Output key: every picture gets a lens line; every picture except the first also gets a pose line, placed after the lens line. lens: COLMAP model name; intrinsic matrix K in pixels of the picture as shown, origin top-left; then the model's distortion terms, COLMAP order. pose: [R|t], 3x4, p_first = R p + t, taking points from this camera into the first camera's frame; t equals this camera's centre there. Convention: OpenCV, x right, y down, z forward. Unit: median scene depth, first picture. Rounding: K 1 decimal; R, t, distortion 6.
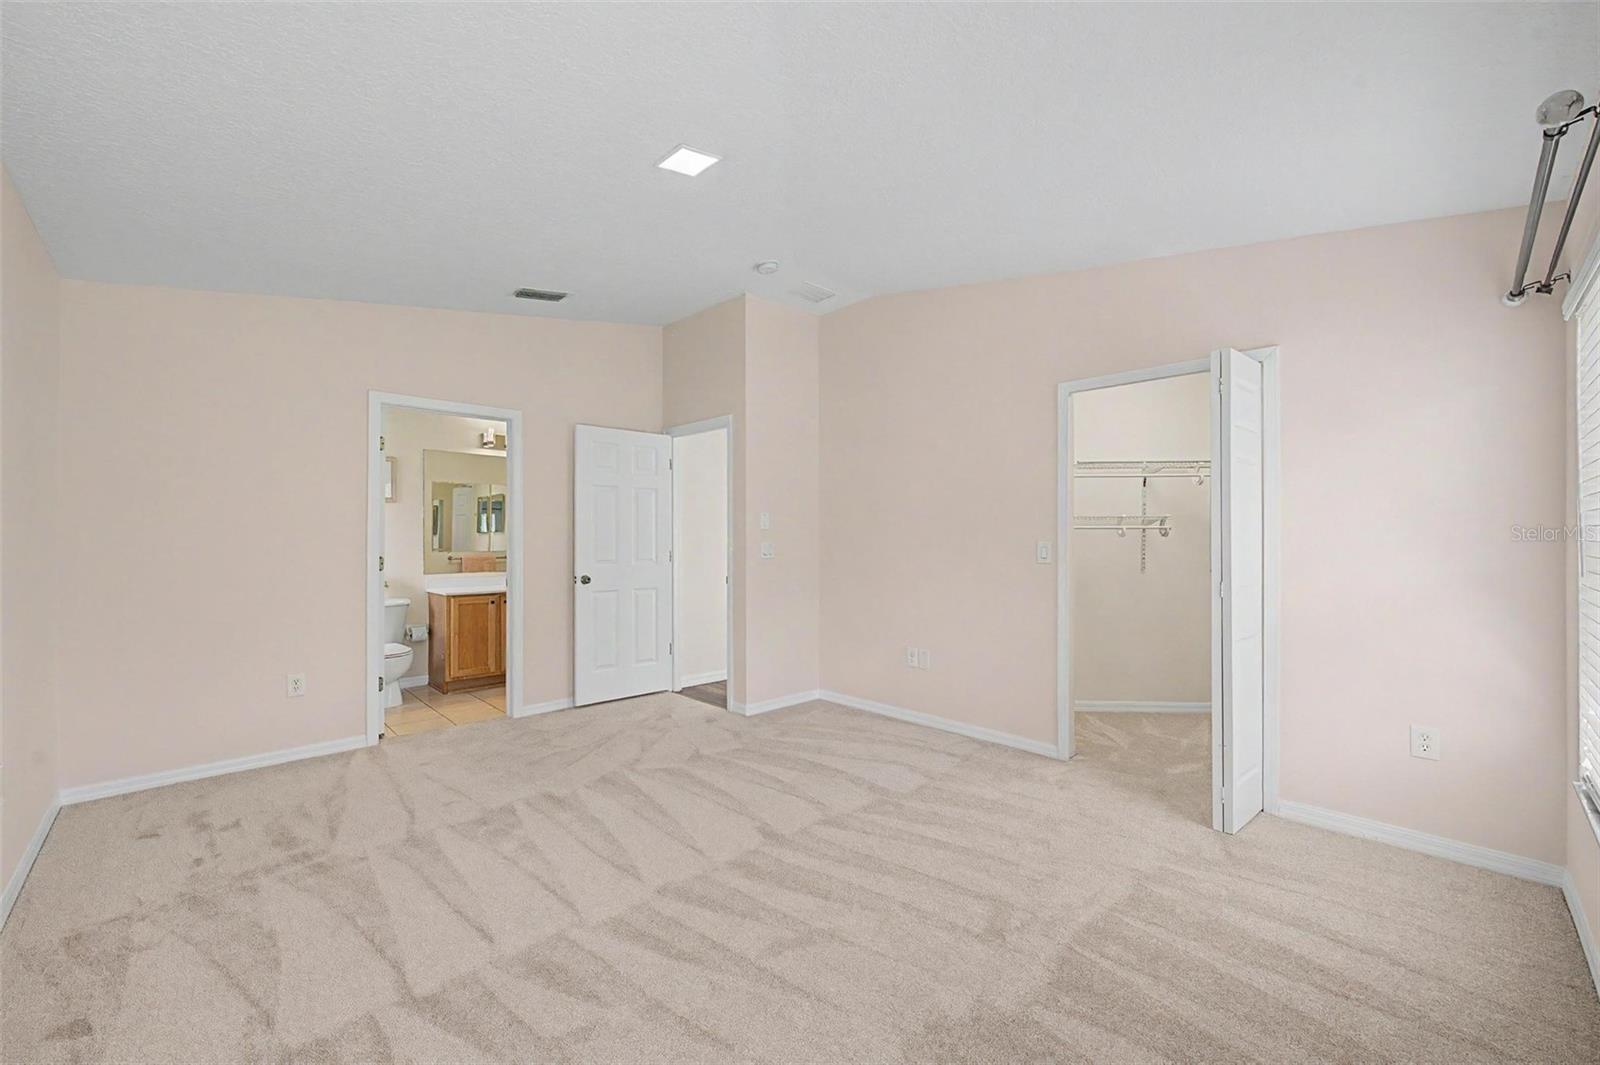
lens RADIAL K [[632.1, 0, 806.1], [0, 632.1, 539.4], [0, 0, 1]] dist [0.001233, -0.002739]
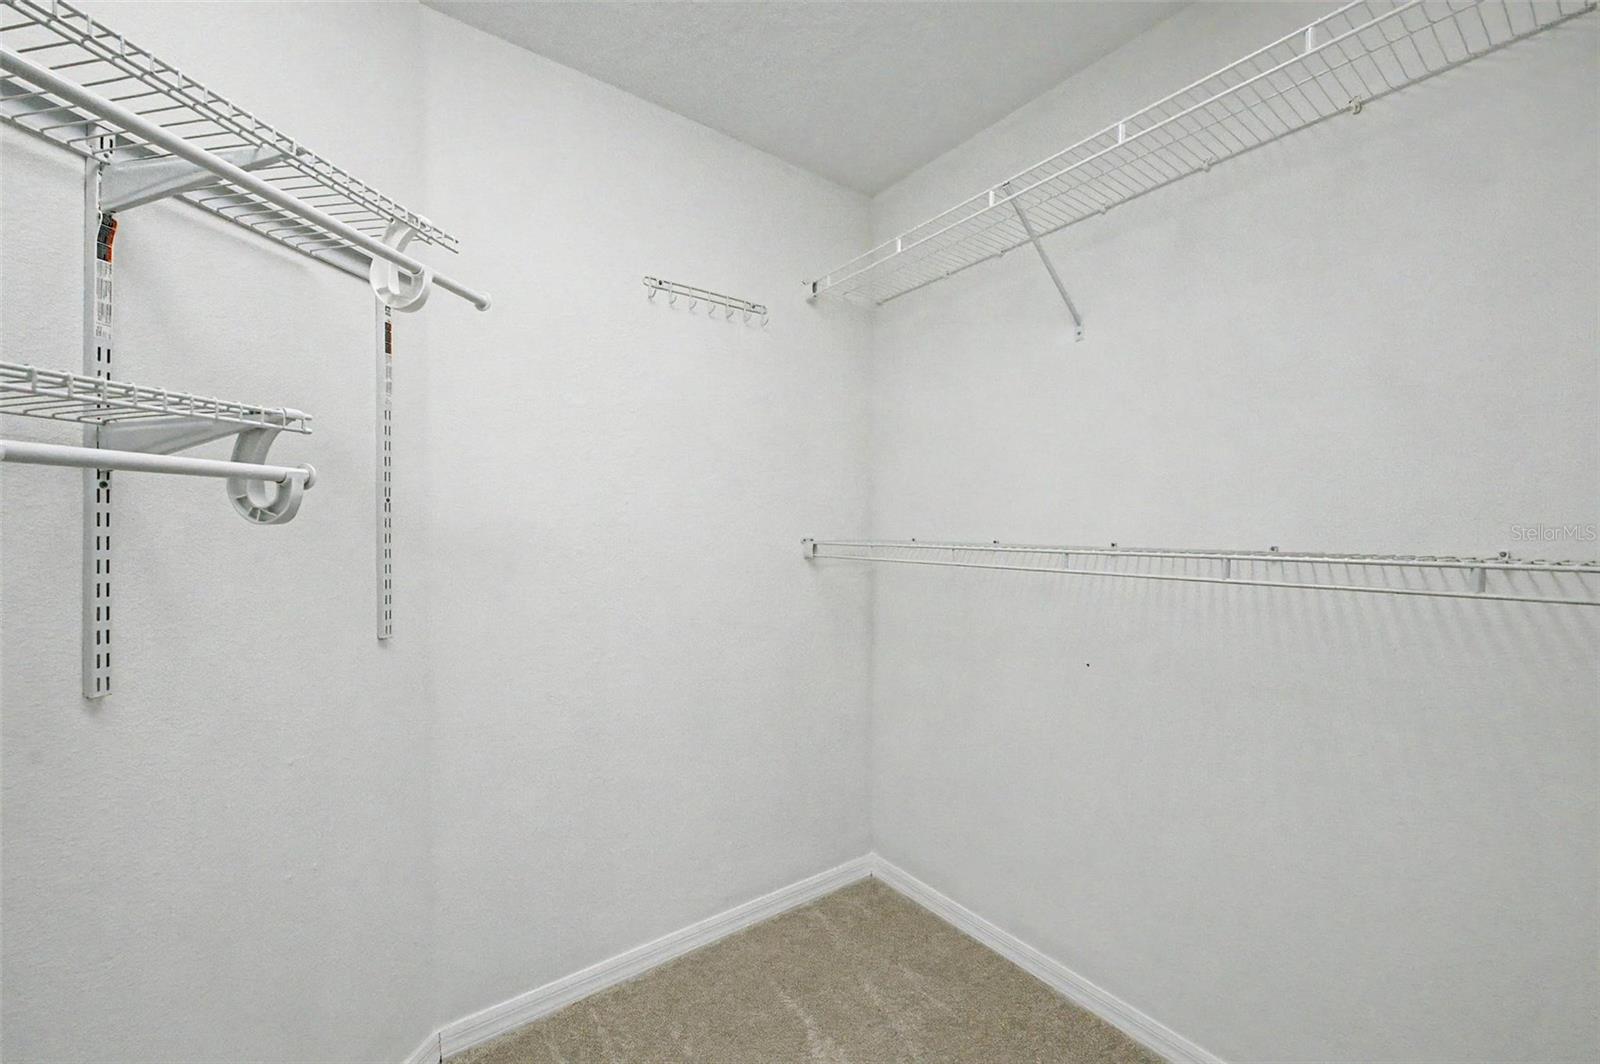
lens RADIAL K [[632.1, 0, 802.4], [0, 632.1, 532.0], [0, 0, 1]] dist [0.001233, -0.002739]
pose [[-0.564223, 0.003187, 0.825617, 0.321676], [0.001391, 0.999995, -0.002910, -0.001206], [-0.825622, -0.000493, -0.564224, 0.958785]]
